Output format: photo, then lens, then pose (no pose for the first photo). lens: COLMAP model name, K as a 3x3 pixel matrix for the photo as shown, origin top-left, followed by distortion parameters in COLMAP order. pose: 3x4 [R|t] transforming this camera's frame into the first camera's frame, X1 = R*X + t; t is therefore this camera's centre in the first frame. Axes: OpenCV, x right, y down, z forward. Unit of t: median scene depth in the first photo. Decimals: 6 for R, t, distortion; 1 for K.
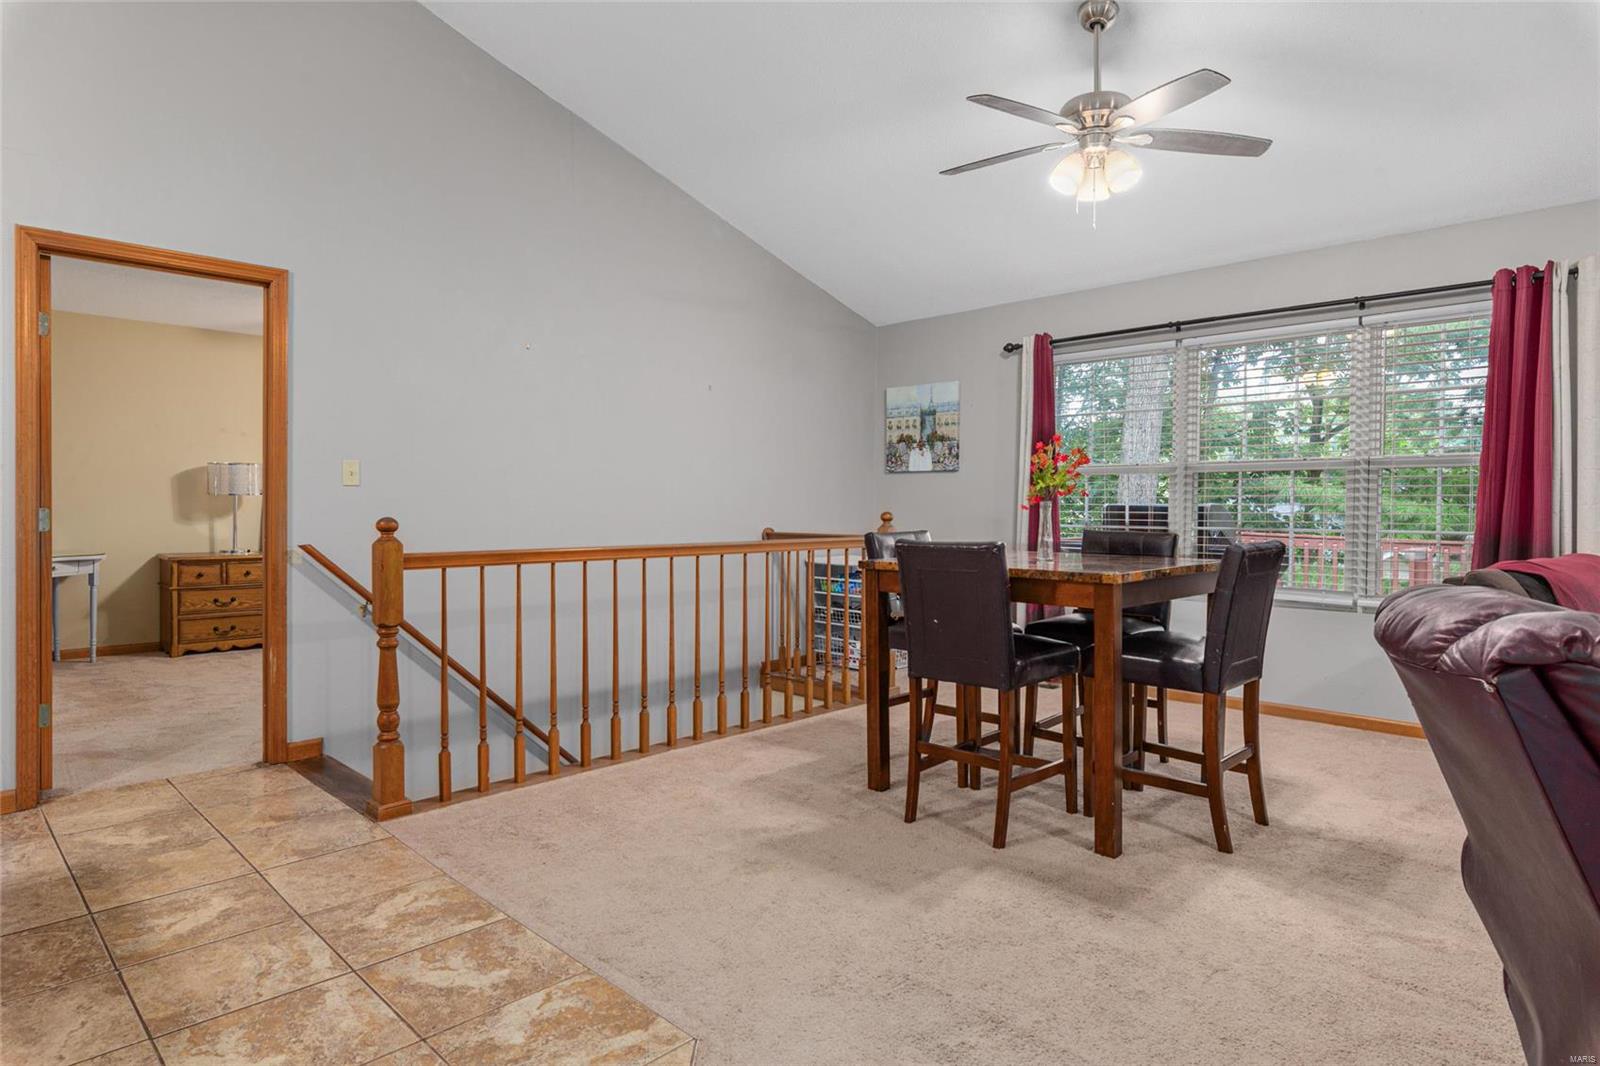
lens RADIAL K [[915.6, 0, 809.7], [0, 915.6, 517.1], [0, 0, 1]] dist [0.004953, -0.000566]
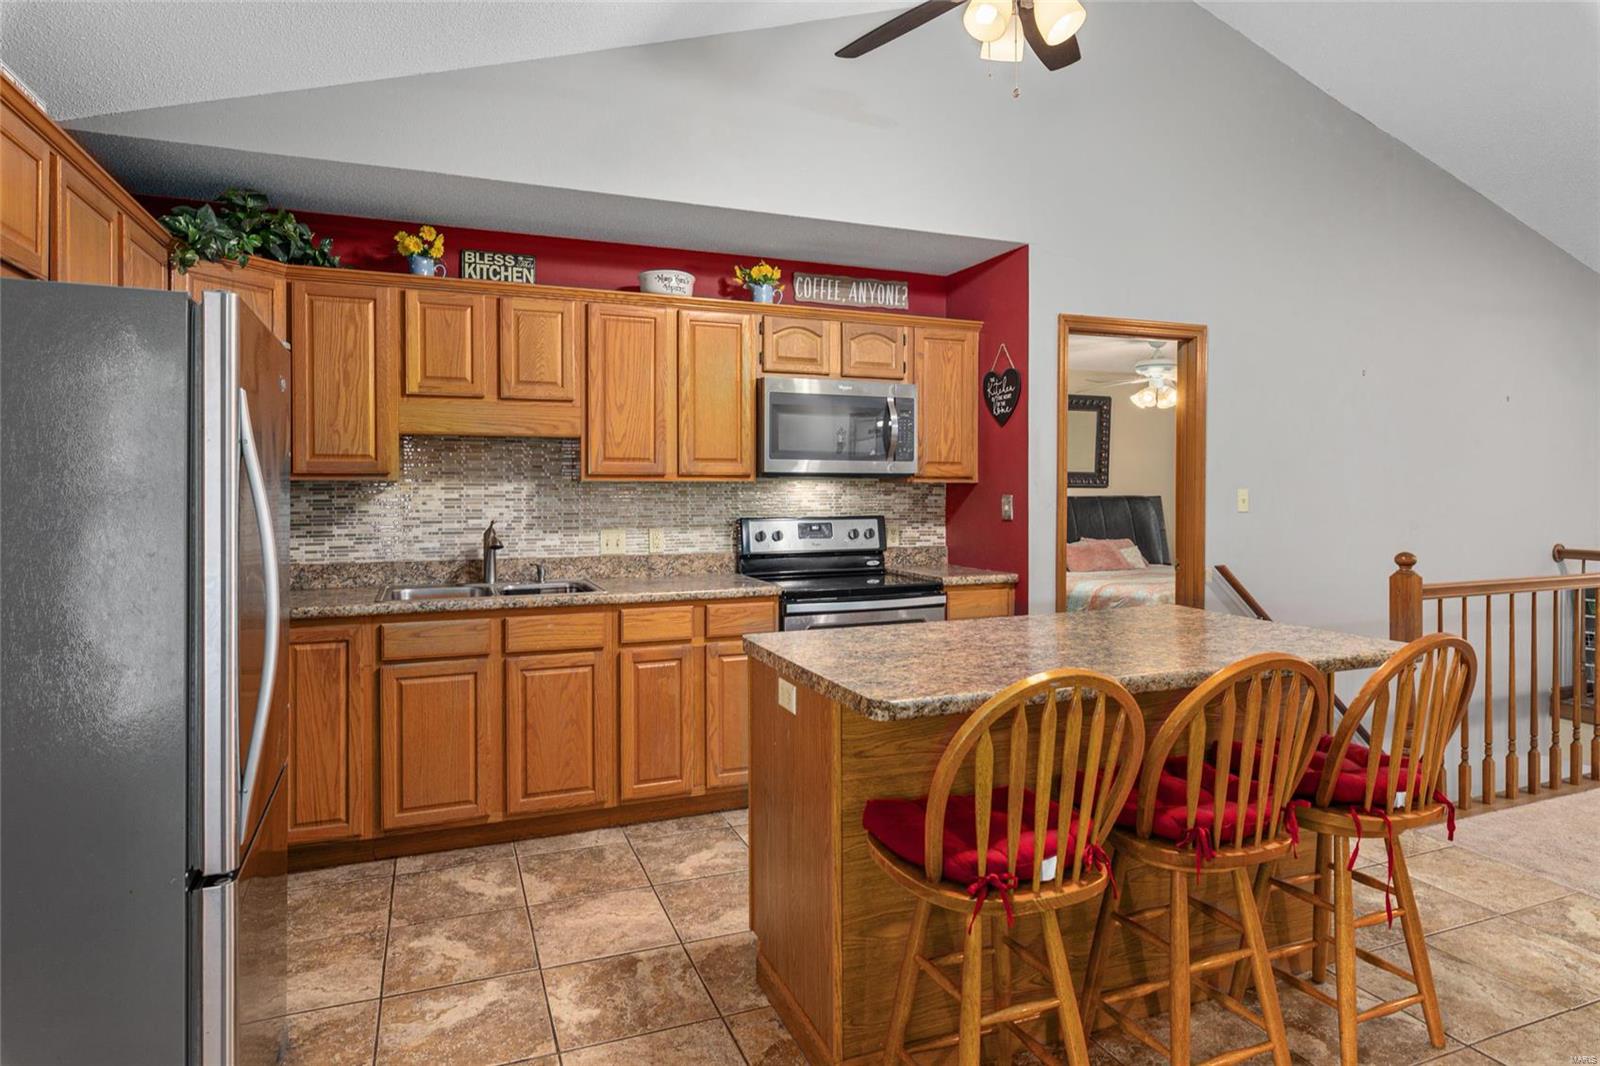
lens RADIAL K [[915.6, 0, 800.6], [0, 915.6, 505.3], [0, 0, 1]] dist [0.004953, -0.000566]
pose [[0.916311, 0.003833, -0.400450, -0.565062], [-0.001242, 0.999977, 0.006730, -0.051716], [0.400466, -0.005669, 0.916294, -0.251228]]
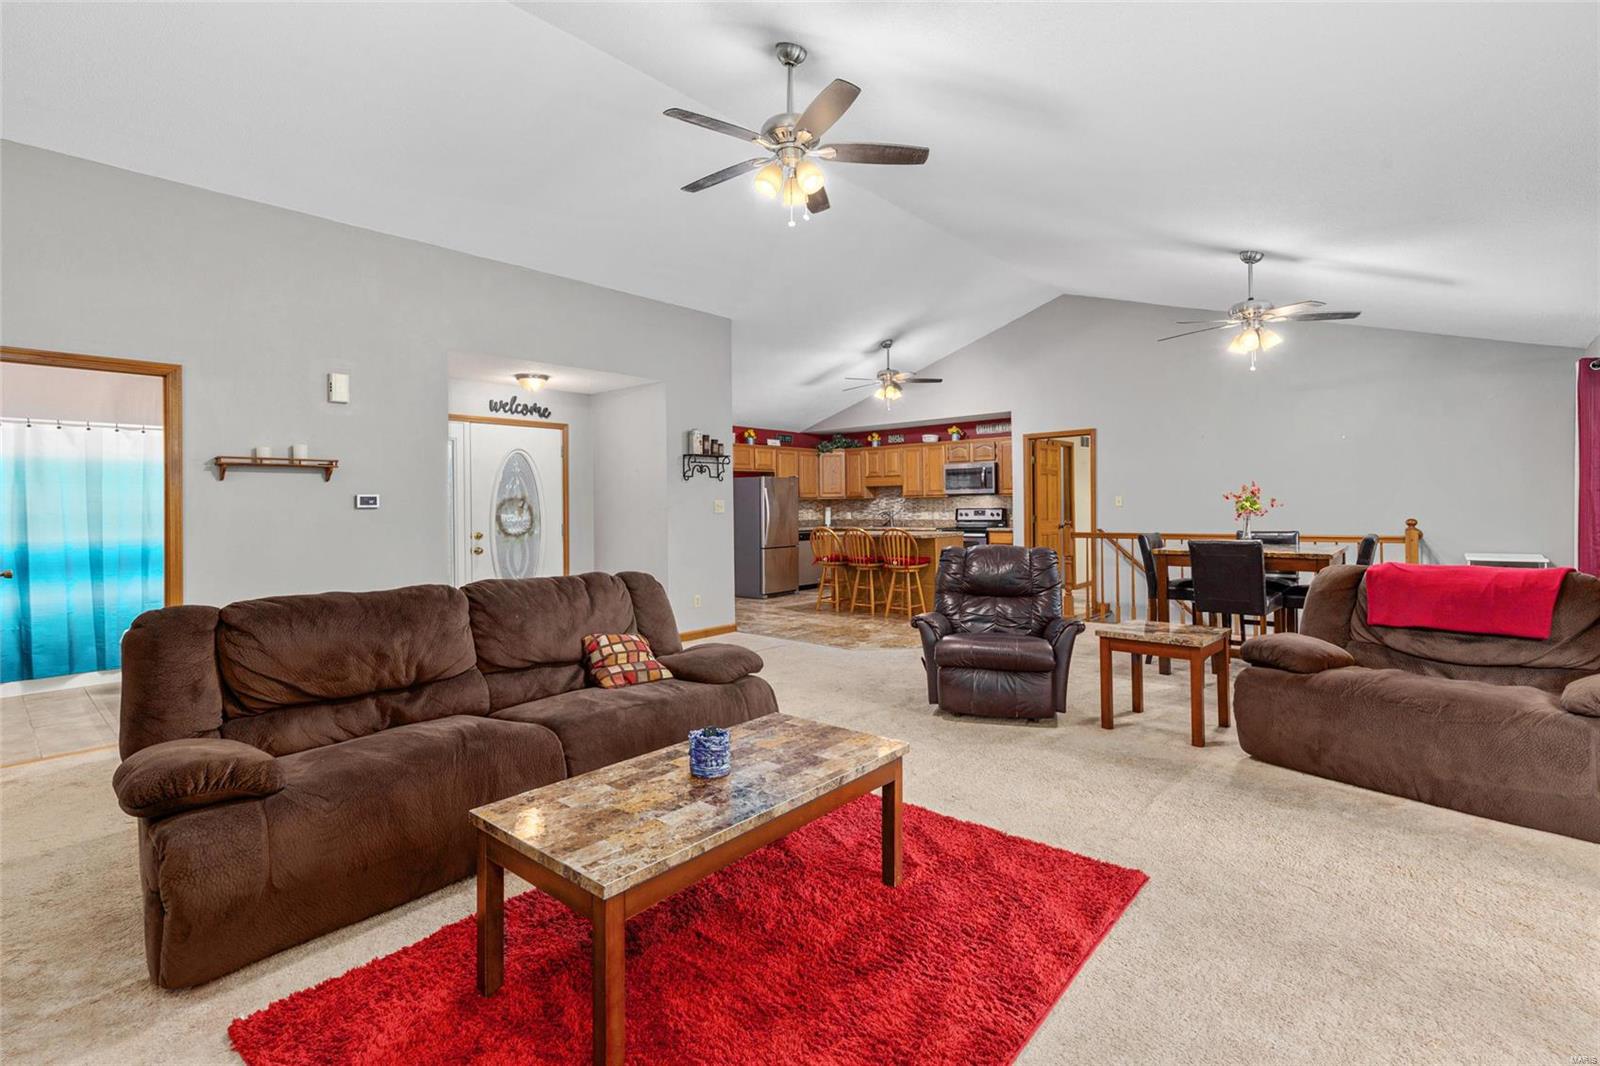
lens RADIAL K [[726.1, 0, 793.9], [0, 726.1, 503.3], [0, 0, 1]] dist [-0.001661, -0.000143]
pose [[0.041961, -0.006838, -0.999096, 1.527391], [-0.000383, 0.999976, -0.006861, -0.030519], [0.999119, 0.000671, 0.041957, 0.007066]]
